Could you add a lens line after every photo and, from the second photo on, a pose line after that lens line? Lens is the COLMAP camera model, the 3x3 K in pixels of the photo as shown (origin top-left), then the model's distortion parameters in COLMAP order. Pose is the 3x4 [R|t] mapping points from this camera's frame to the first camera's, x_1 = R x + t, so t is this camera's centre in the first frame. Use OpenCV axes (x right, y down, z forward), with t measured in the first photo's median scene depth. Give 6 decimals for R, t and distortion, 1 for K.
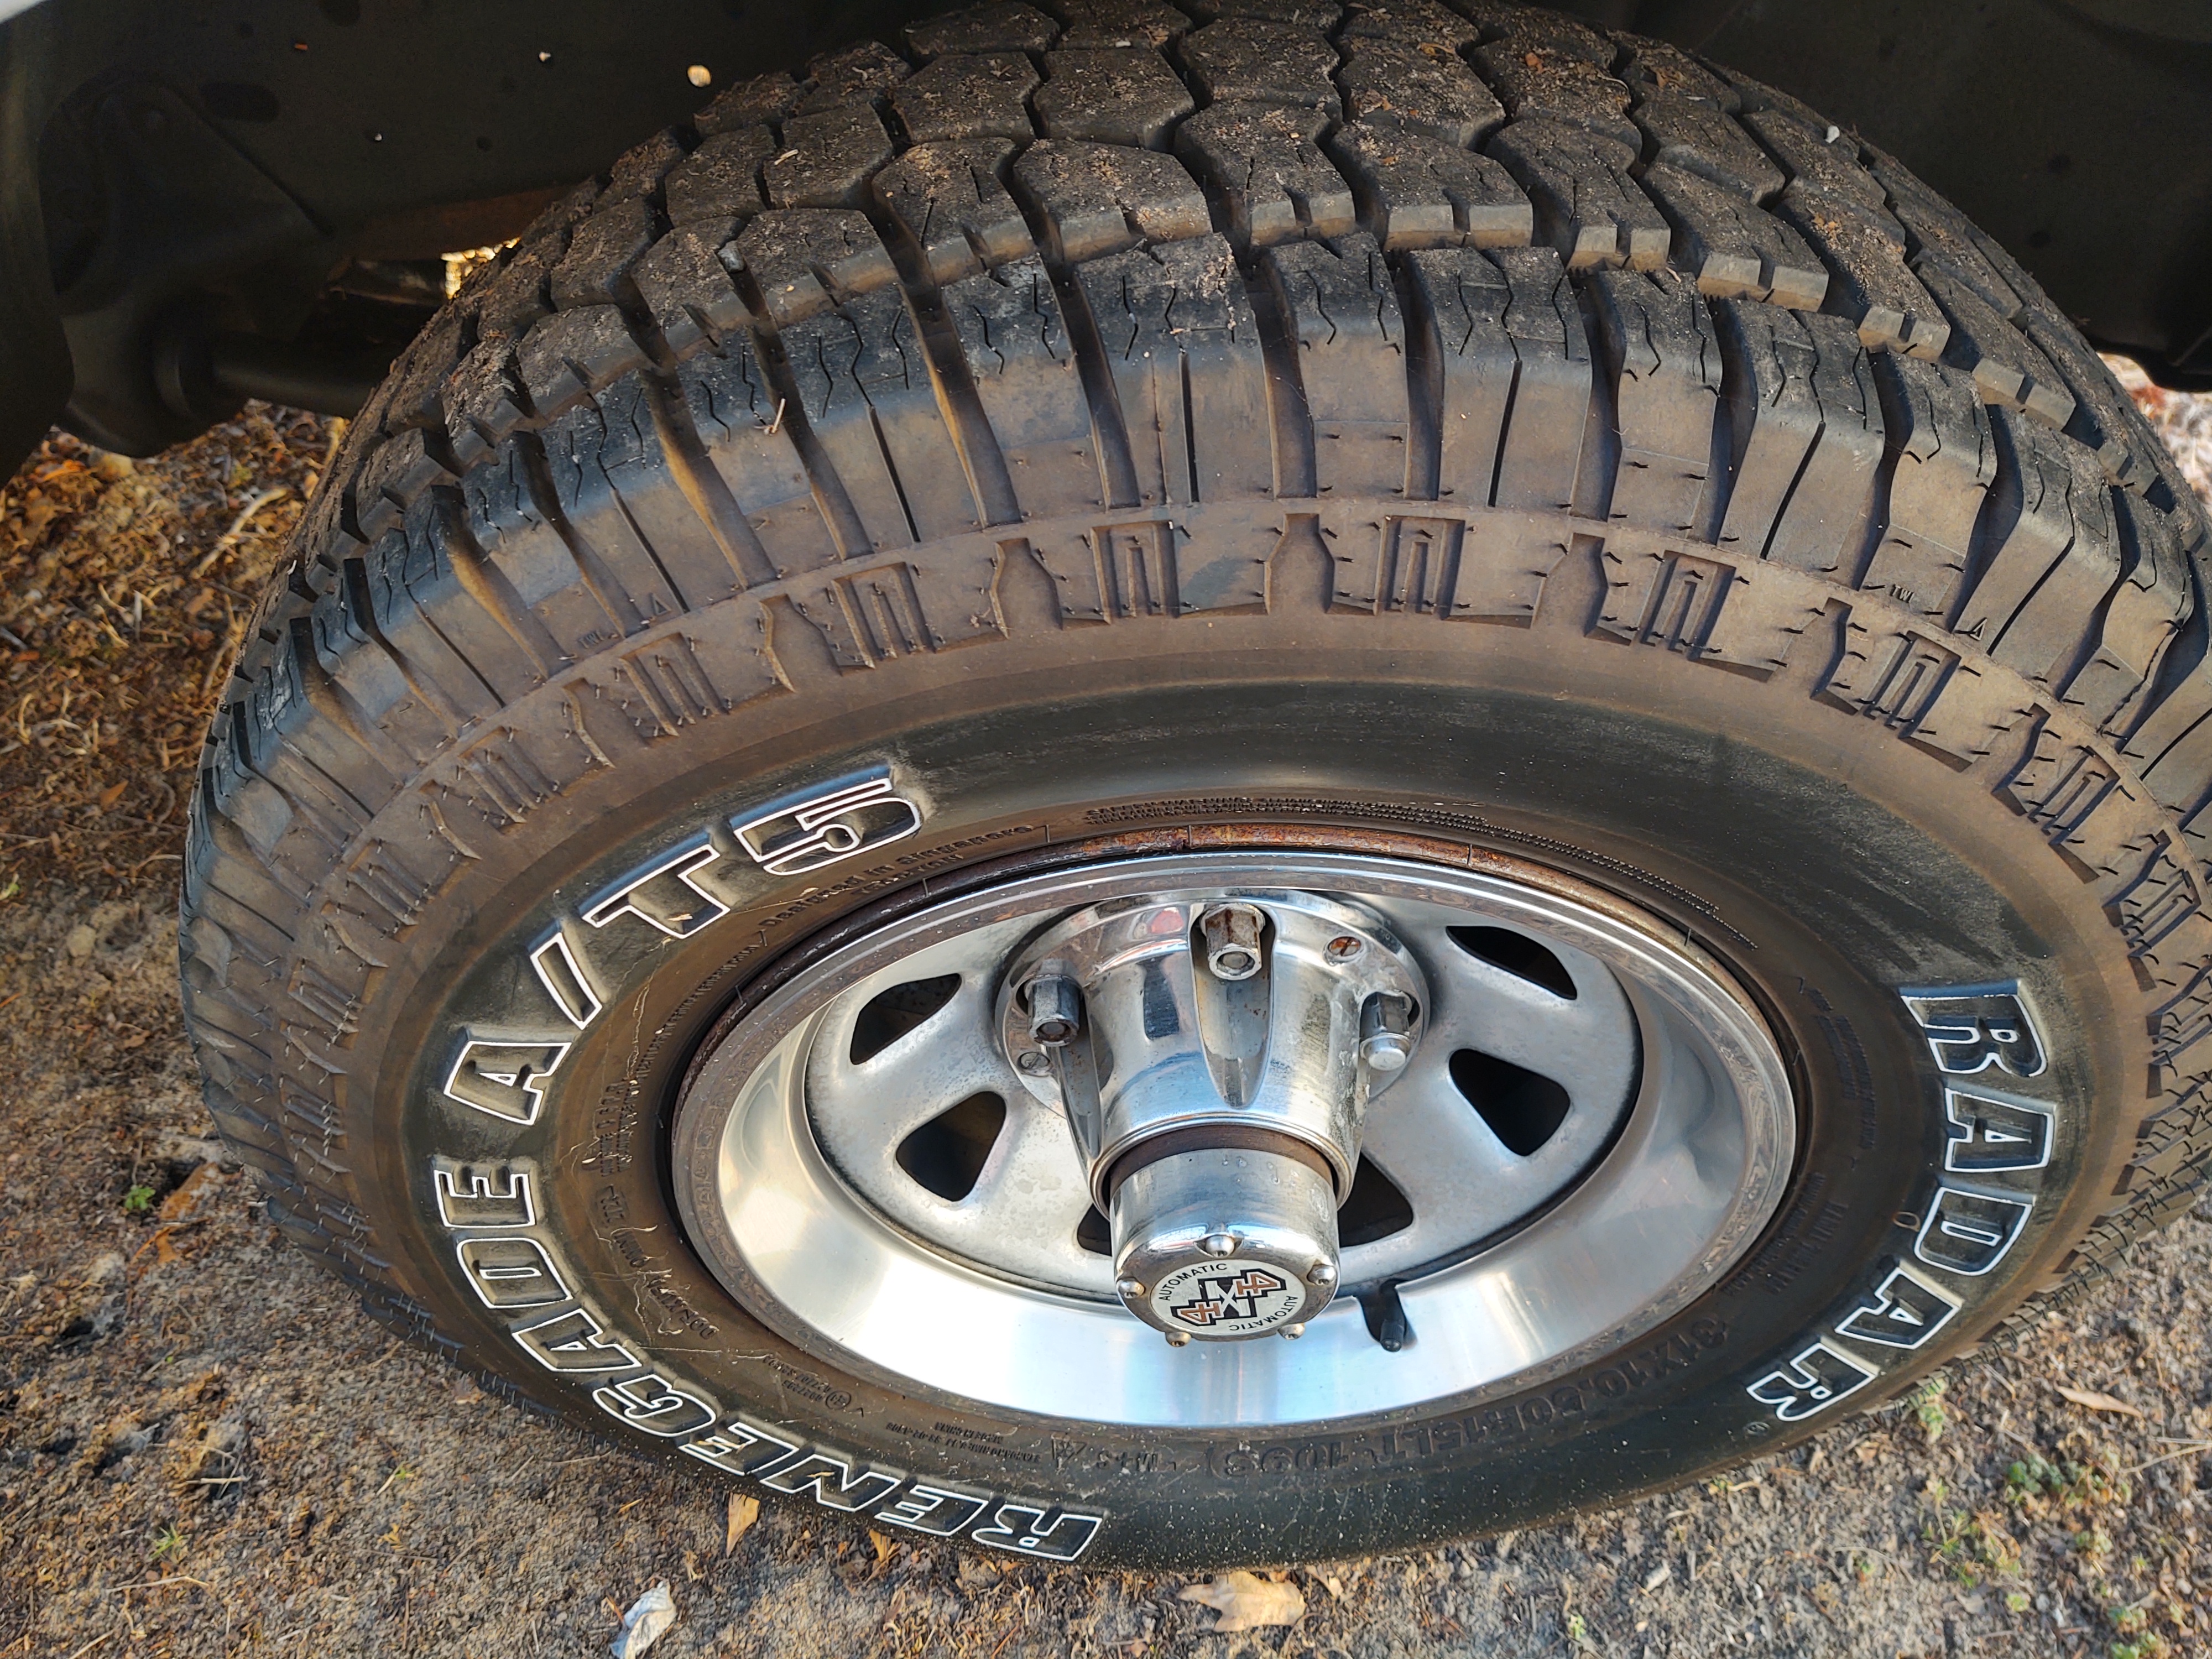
lens RADIAL K [[1709.0, 0, 1088.9], [0, 1709.0, 831.7], [0, 0, 1]] dist [0.017665, -0.070458]
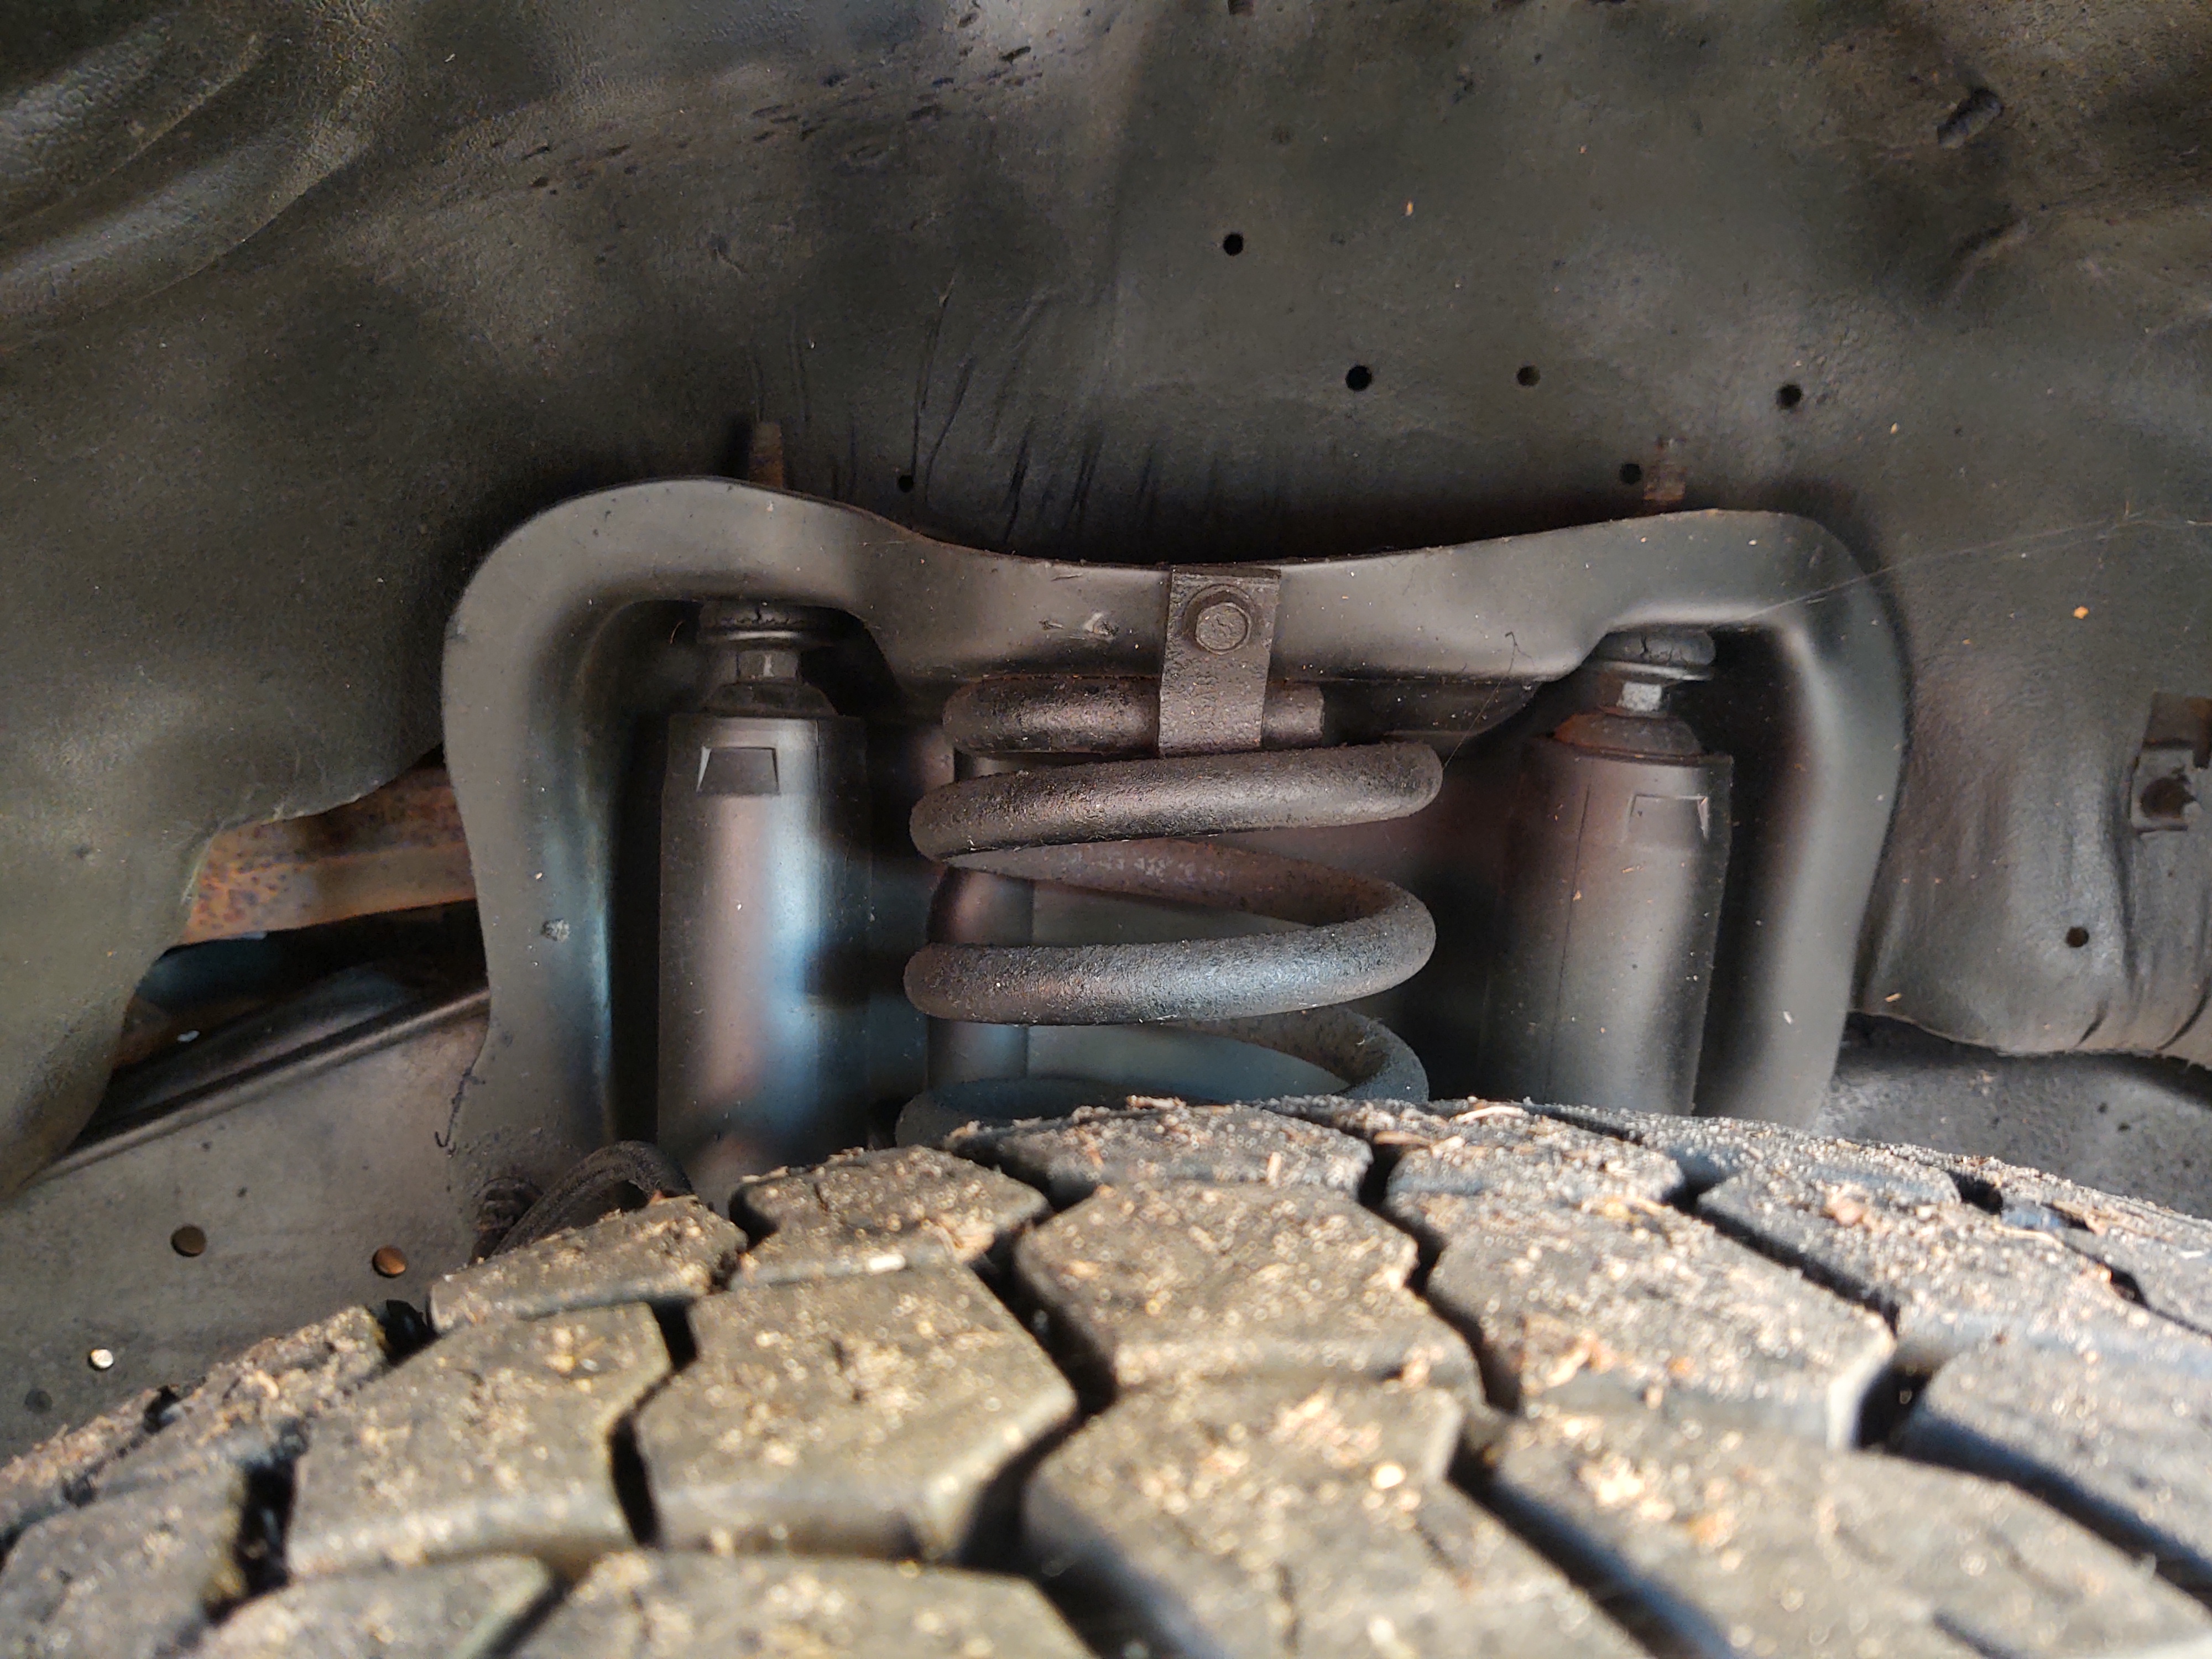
lens RADIAL K [[1709.0, 0, 1088.9], [0, 1709.0, 831.7], [0, 0, 1]] dist [0.017665, -0.070458]
pose [[0.993015, -0.068177, 0.096302, 0.038161], [0.113423, 0.776480, -0.619850, -0.292660], [-0.032517, 0.626443, 0.778789, 0.639438]]
